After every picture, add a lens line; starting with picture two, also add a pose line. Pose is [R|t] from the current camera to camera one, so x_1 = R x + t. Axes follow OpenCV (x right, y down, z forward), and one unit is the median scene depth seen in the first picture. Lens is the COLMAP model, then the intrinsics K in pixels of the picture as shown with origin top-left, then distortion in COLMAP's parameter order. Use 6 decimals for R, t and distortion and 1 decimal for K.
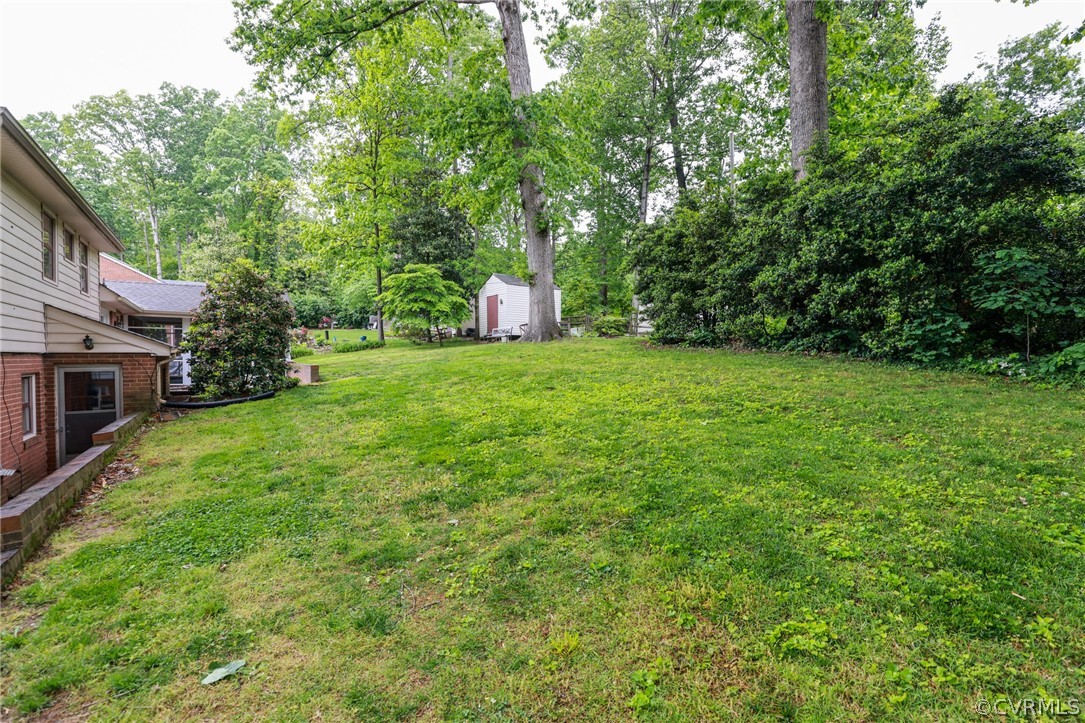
lens RADIAL K [[497.7, 0, 541.3], [0, 497.7, 356.1], [0, 0, 1]] dist [-0.020003, 0.001094]
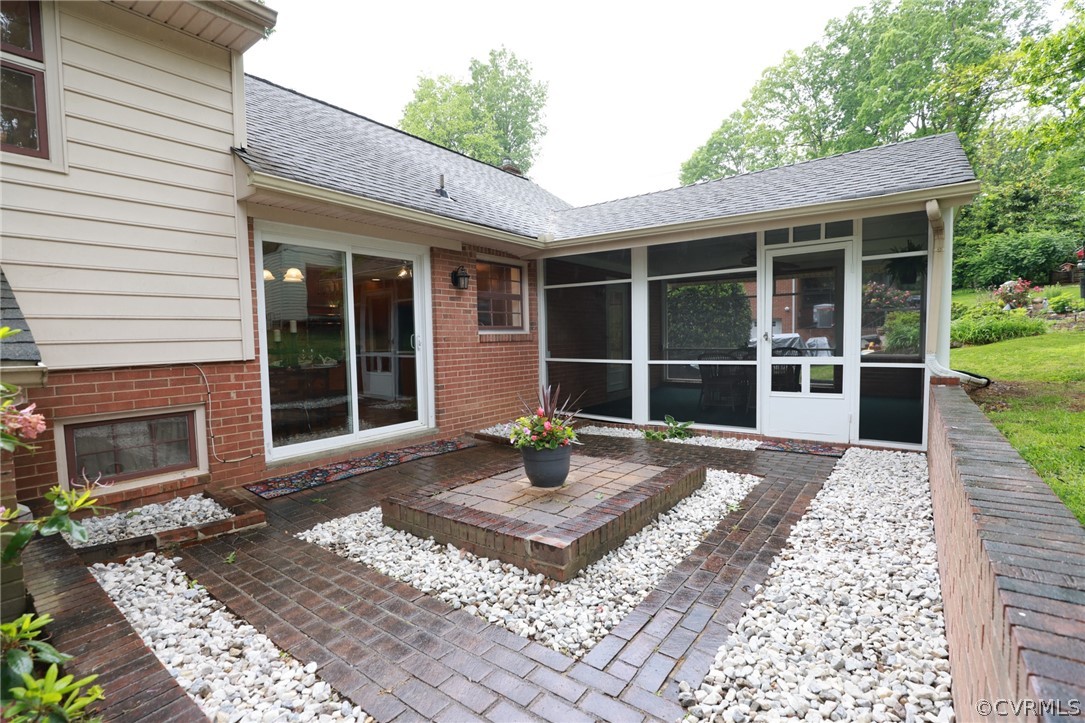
lens RADIAL K [[497.7, 0, 542.4], [0, 497.7, 363.5], [0, 0, 1]] dist [-0.020003, 0.001094]
pose [[0.343370, 0.054017, -0.937646, -0.087002], [0.006860, 0.998174, 0.060016, -0.001985], [0.939175, -0.027040, 0.342372, 0.182567]]
